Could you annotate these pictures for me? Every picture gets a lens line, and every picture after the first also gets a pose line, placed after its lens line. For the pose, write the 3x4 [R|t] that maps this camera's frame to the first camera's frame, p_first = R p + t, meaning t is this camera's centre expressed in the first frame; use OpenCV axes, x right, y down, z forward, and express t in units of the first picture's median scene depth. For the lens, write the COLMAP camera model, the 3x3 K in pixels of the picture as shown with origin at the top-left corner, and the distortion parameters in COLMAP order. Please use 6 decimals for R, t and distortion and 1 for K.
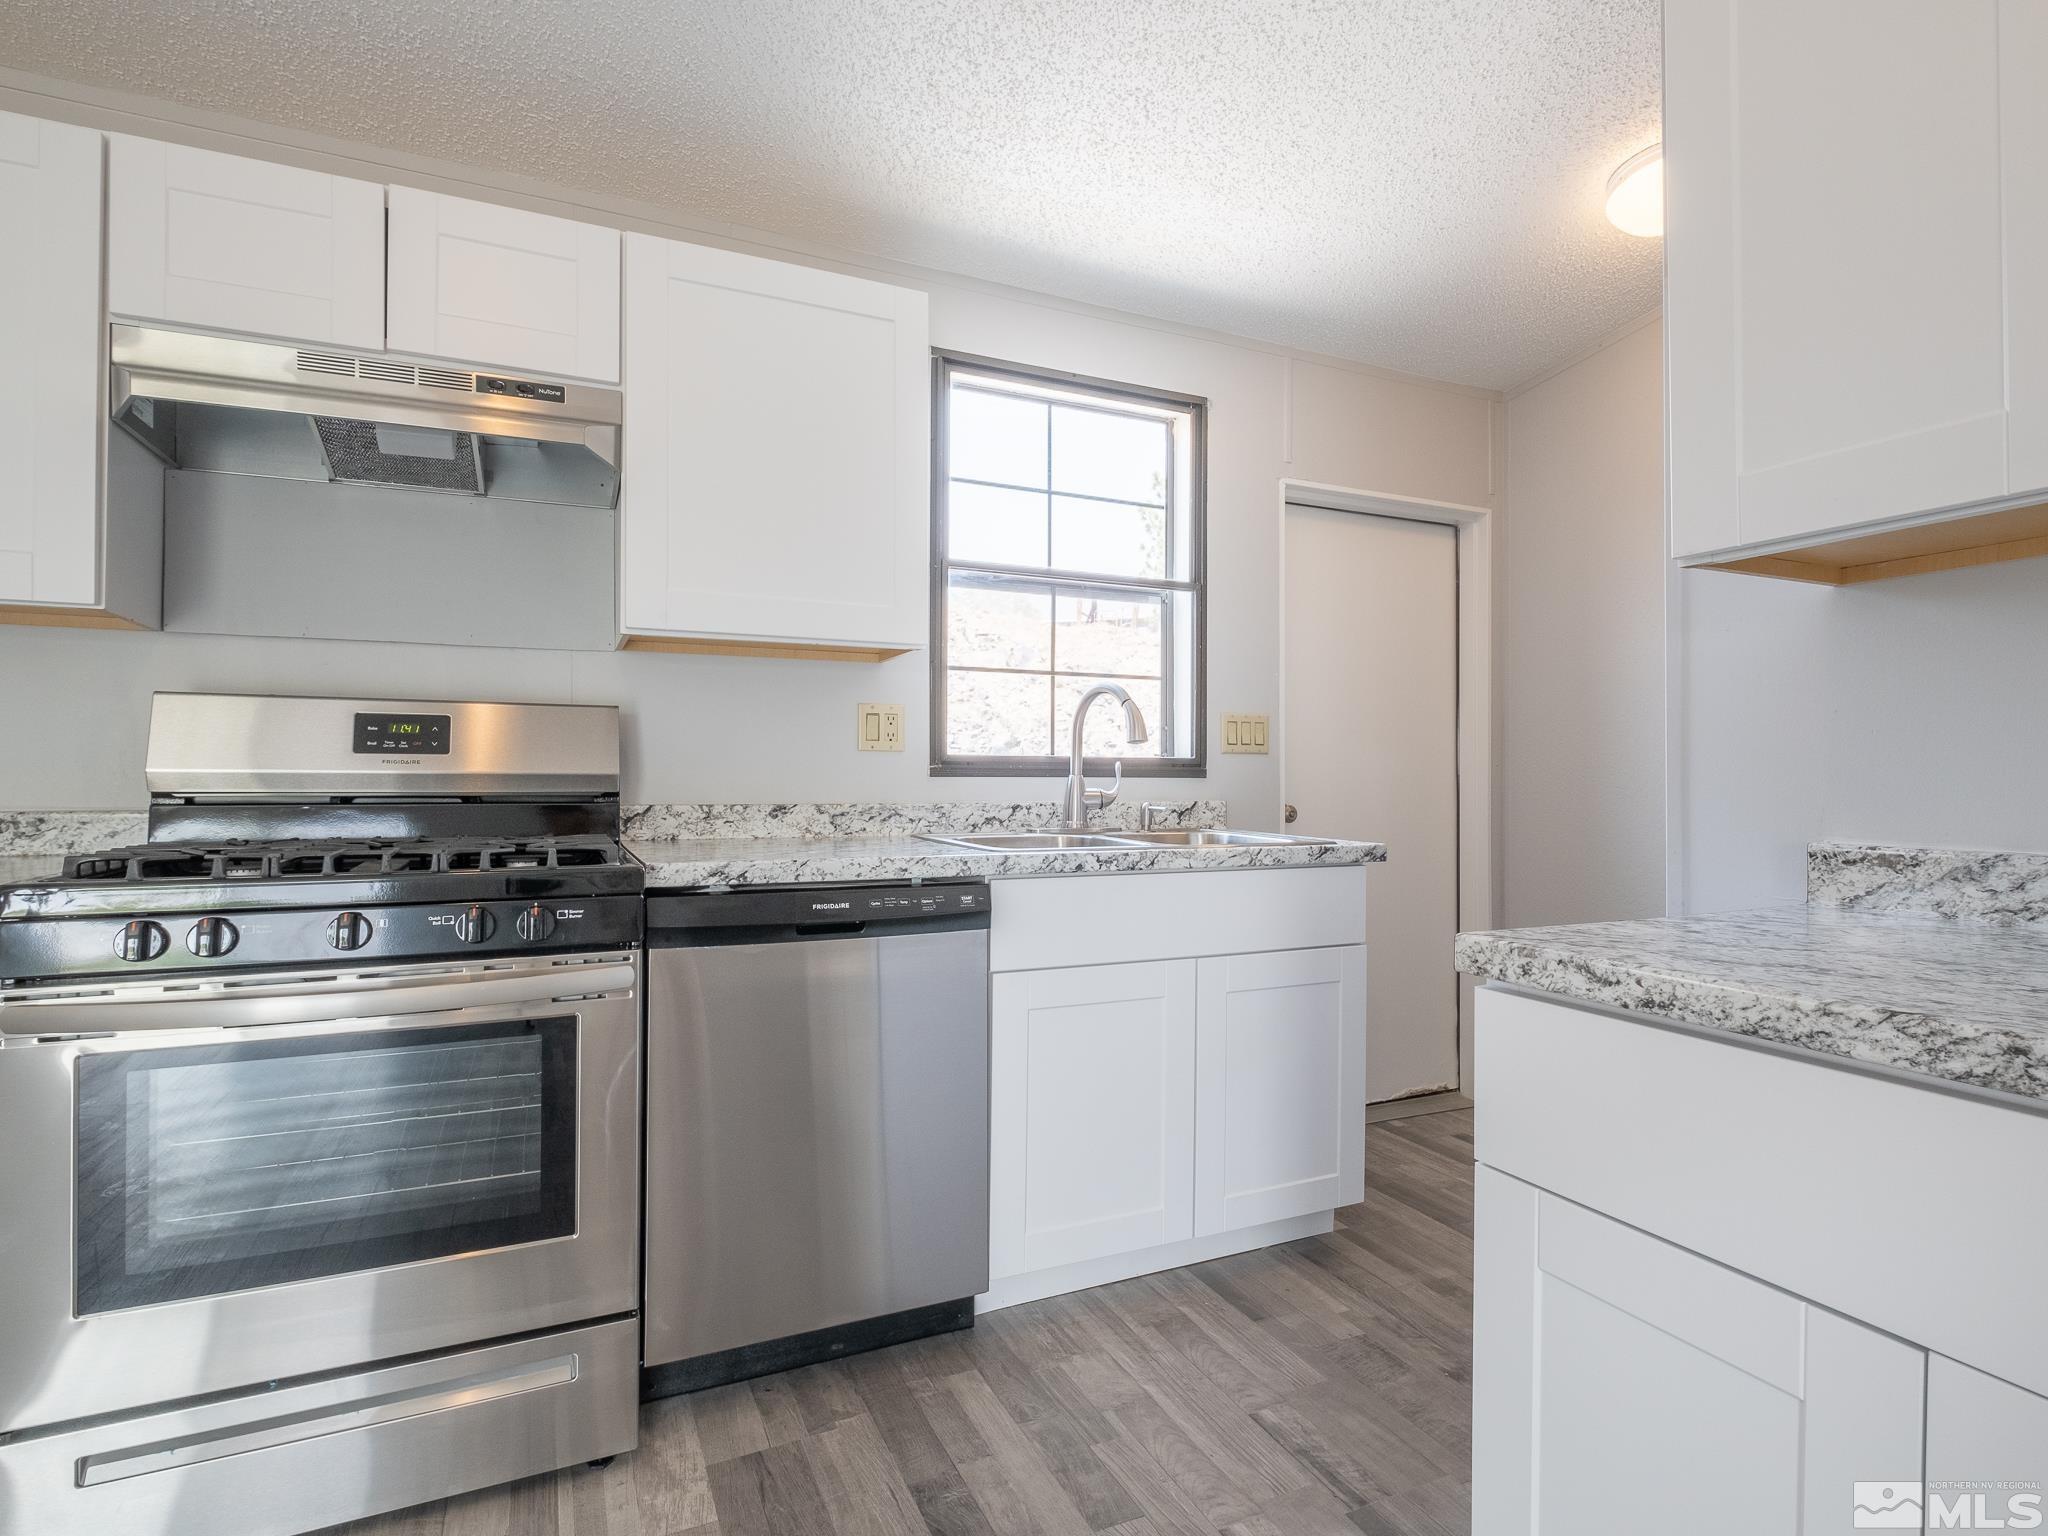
lens RADIAL K [[1056.6, 0, 1024.0], [0, 1056.6, 763.2], [0, 0, 1]] dist [0.011268, -0.009472]
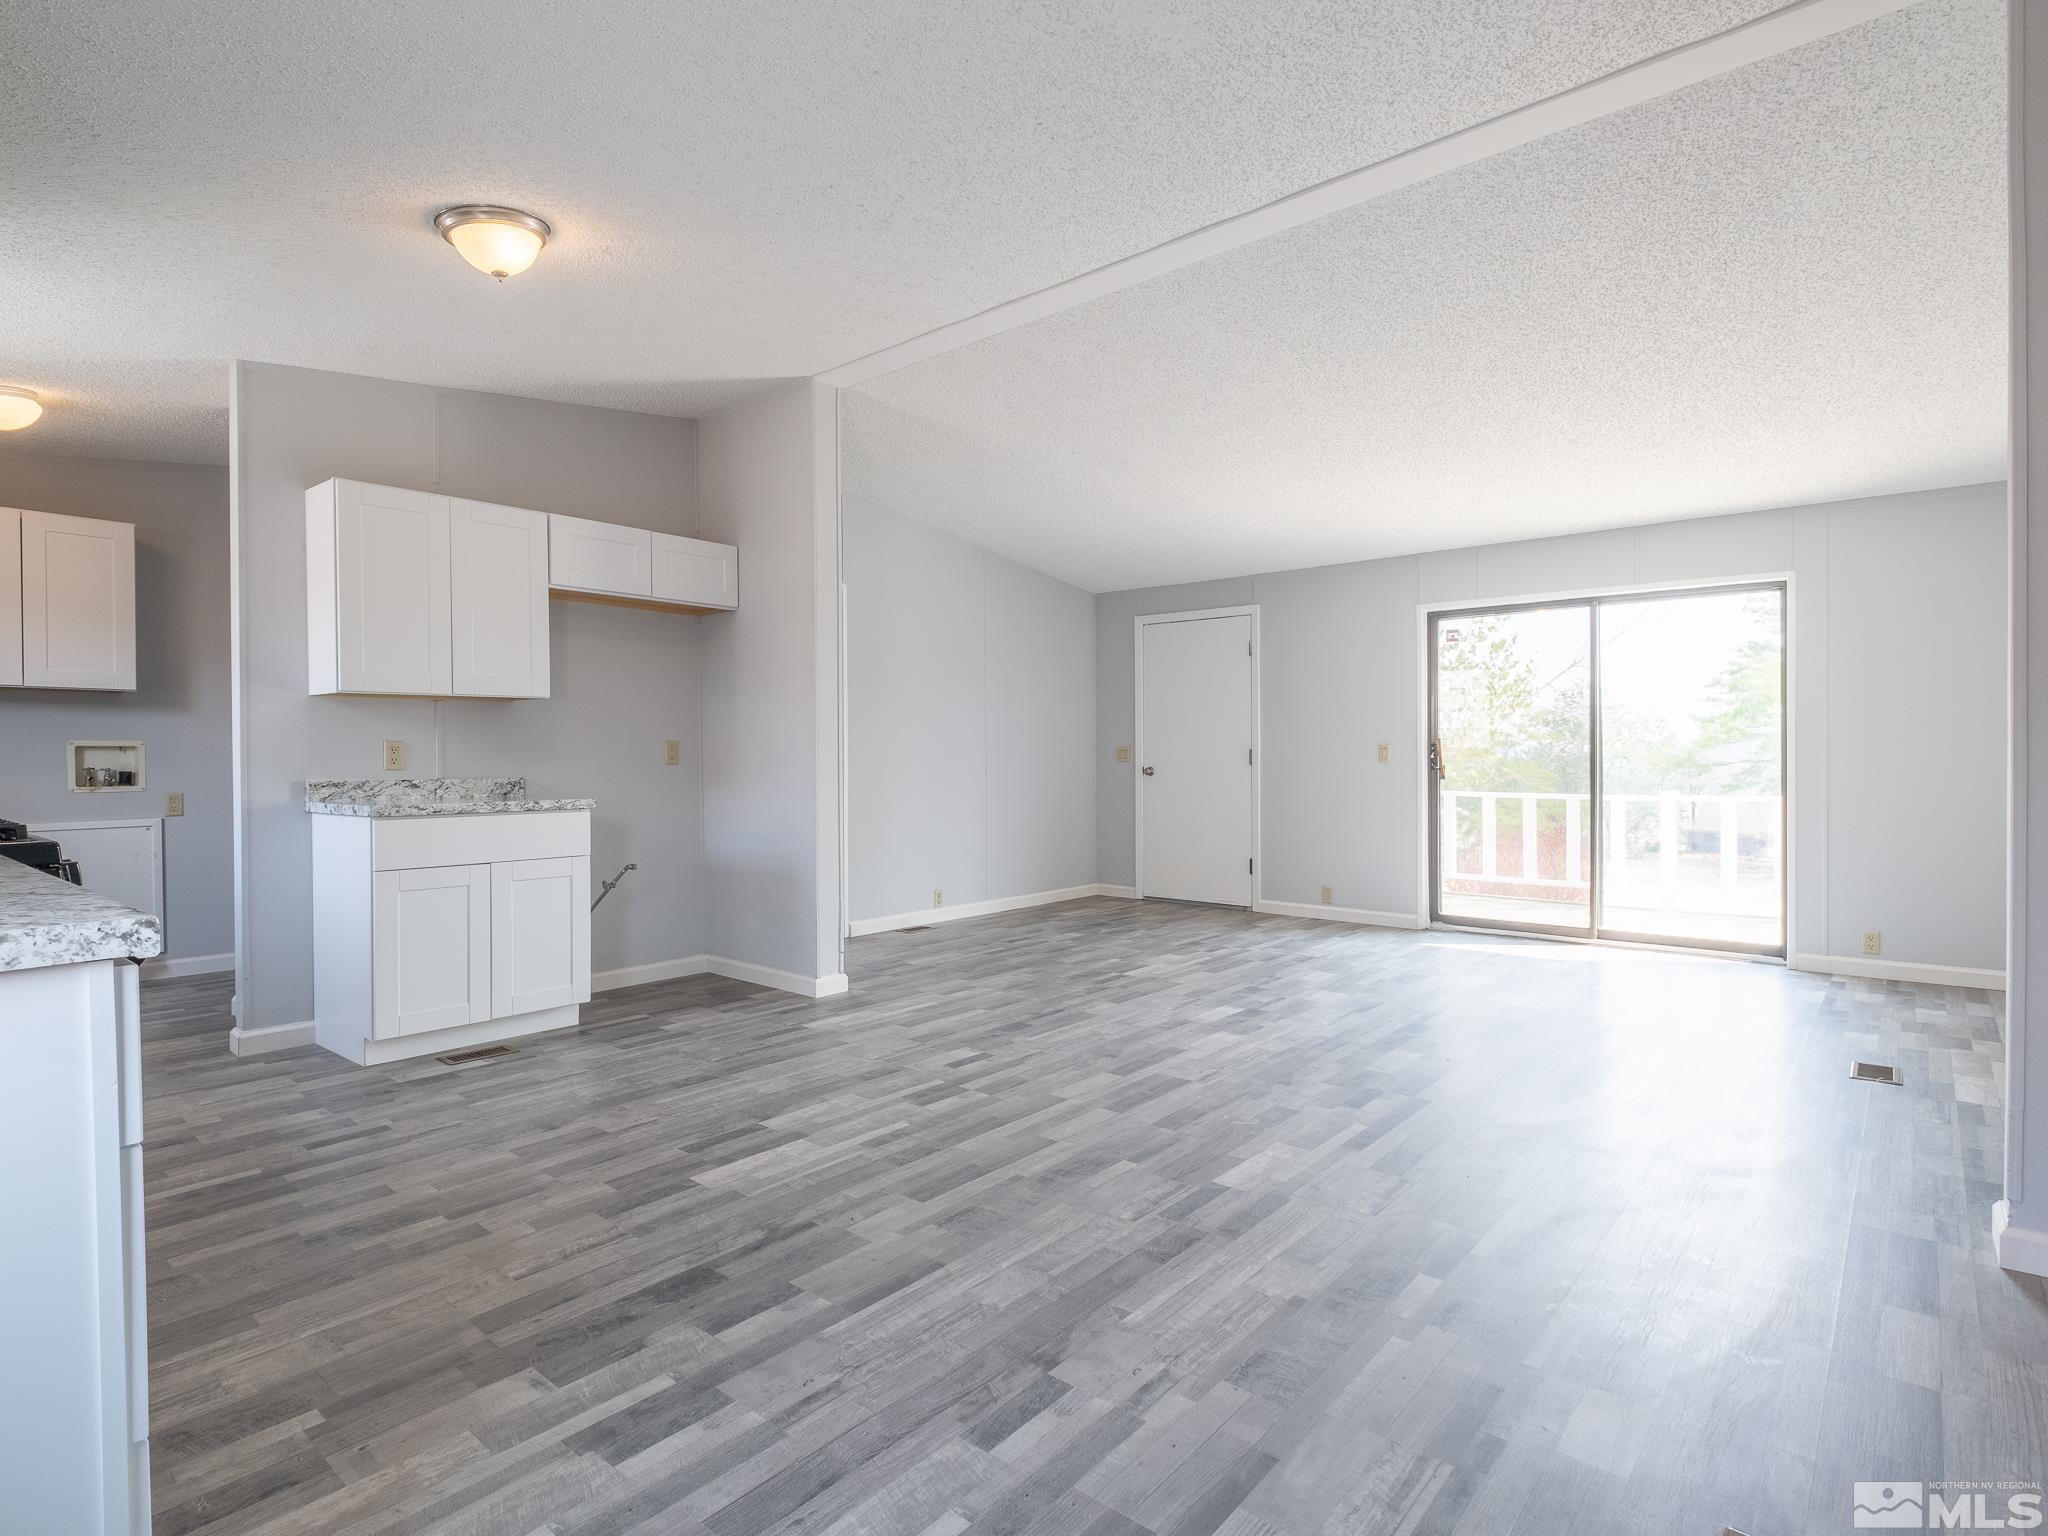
lens RADIAL K [[1056.6, 0, 1018.3], [0, 1056.6, 762.3], [0, 0, 1]] dist [0.011268, -0.009472]
pose [[-0.404340, -0.006408, 0.914586, -1.796304], [-0.006467, 0.999970, 0.004147, -0.000028], [-0.914586, -0.004238, -0.404369, 0.257058]]
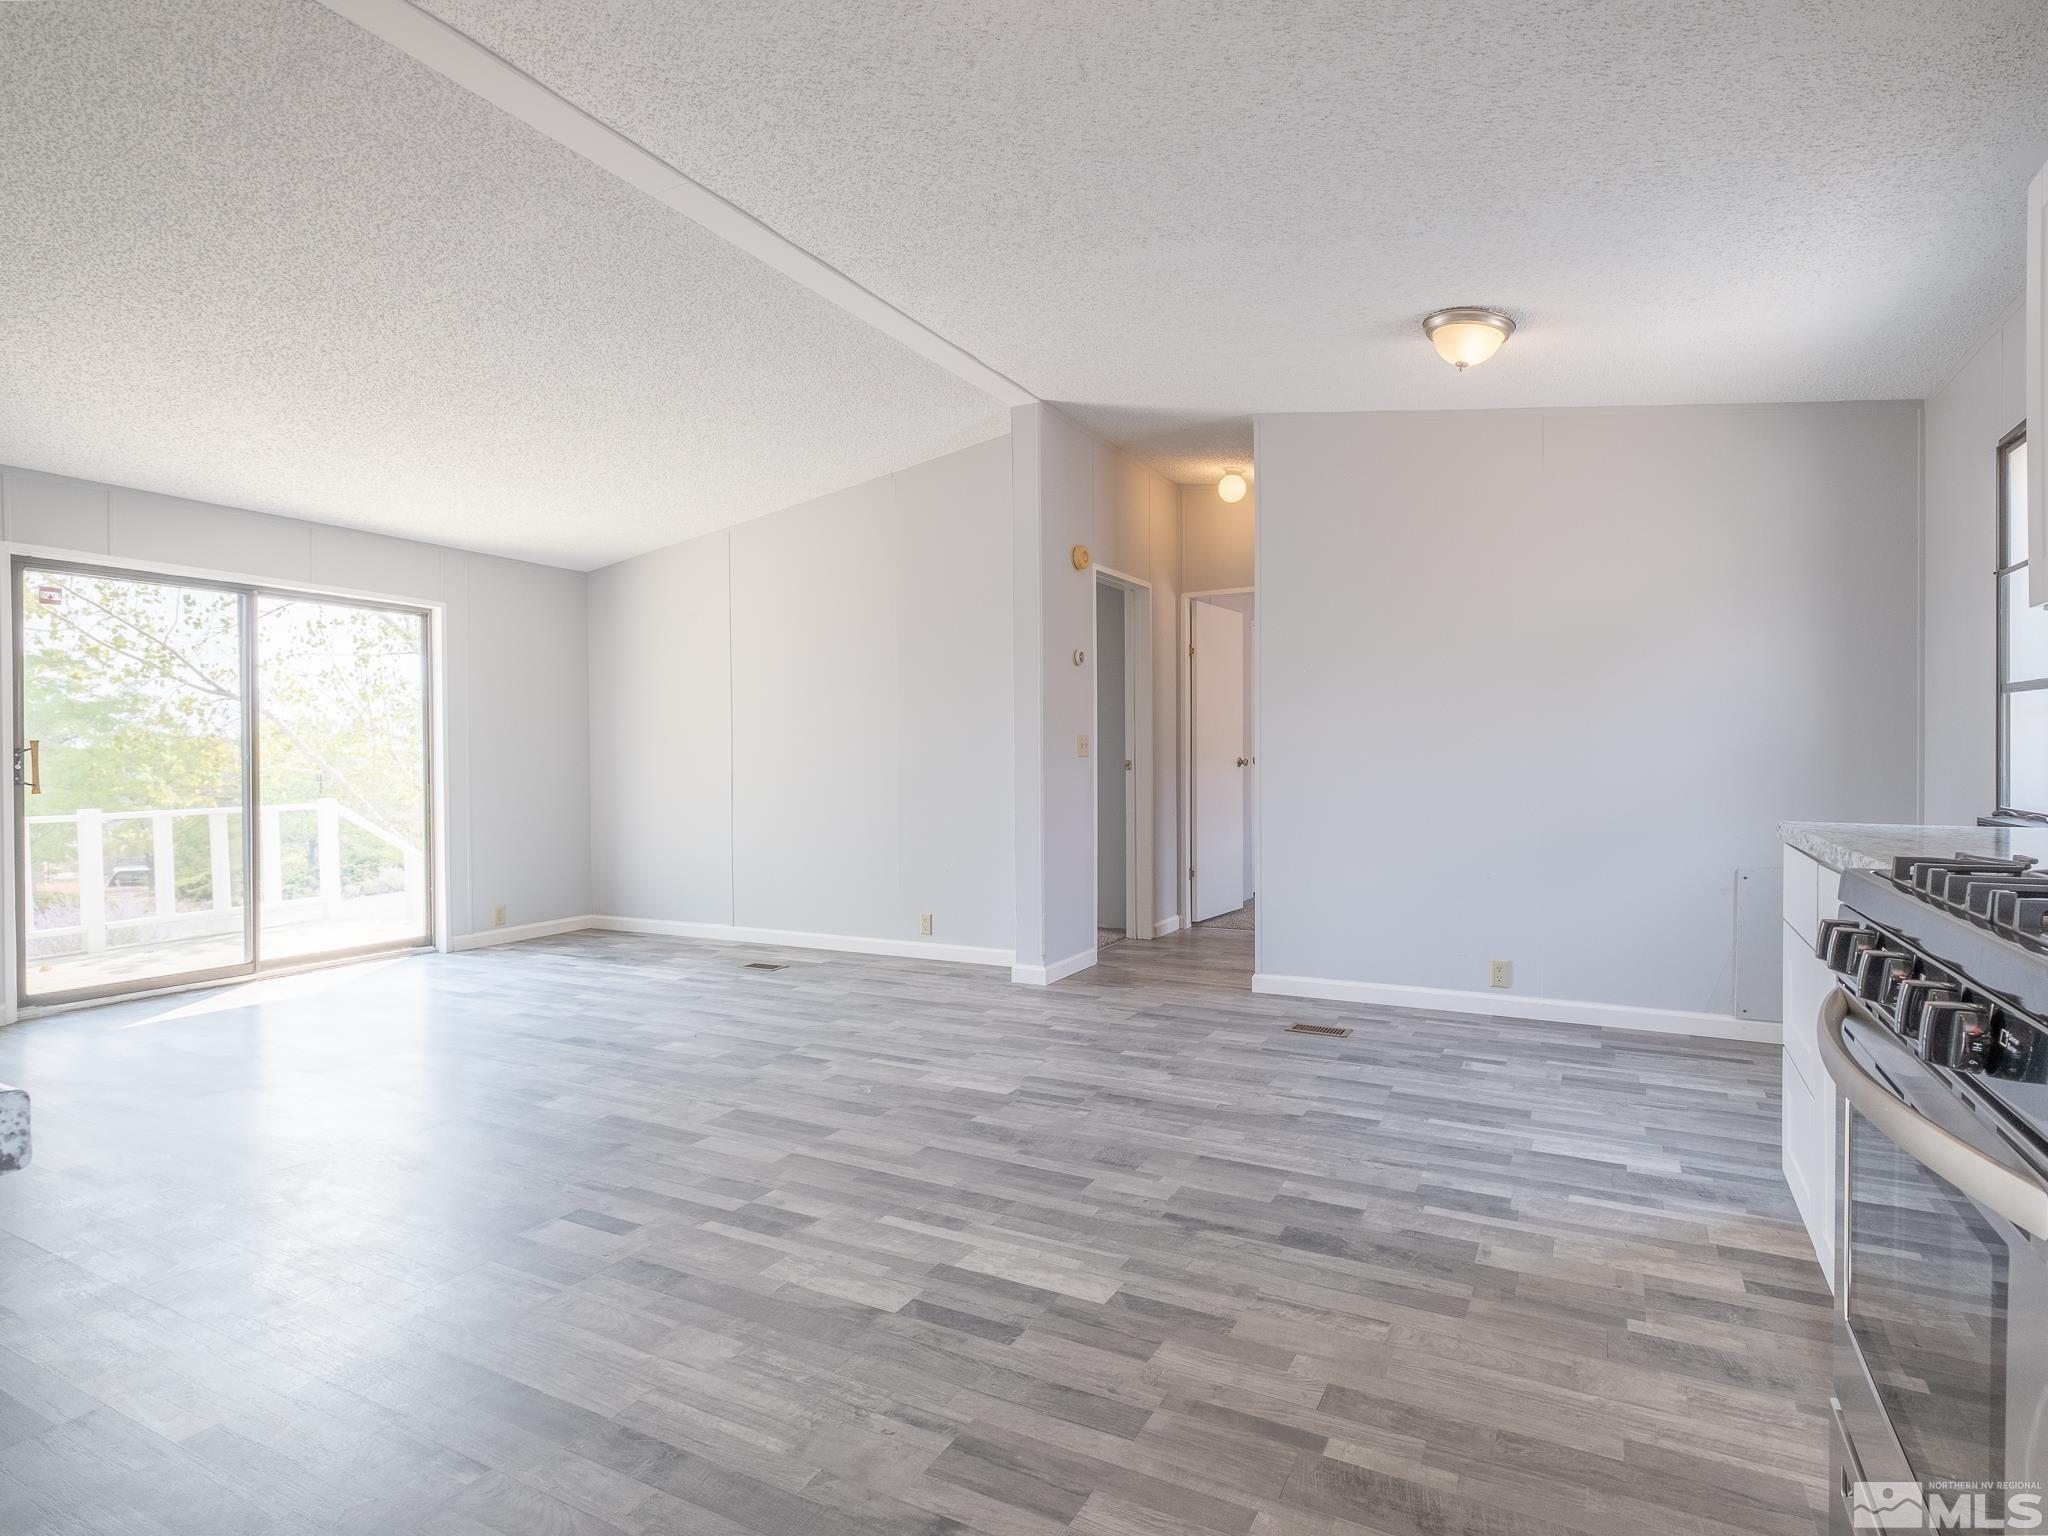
lens RADIAL K [[1056.6, 0, 1074.2], [0, 1056.6, 786.6], [0, 0, 1]] dist [0.011268, -0.009472]
pose [[-0.784989, 0.013646, -0.619360, 0.165119], [0.006487, 0.999884, 0.013807, 0.011224], [0.619476, 0.006820, -0.784986, 0.860913]]
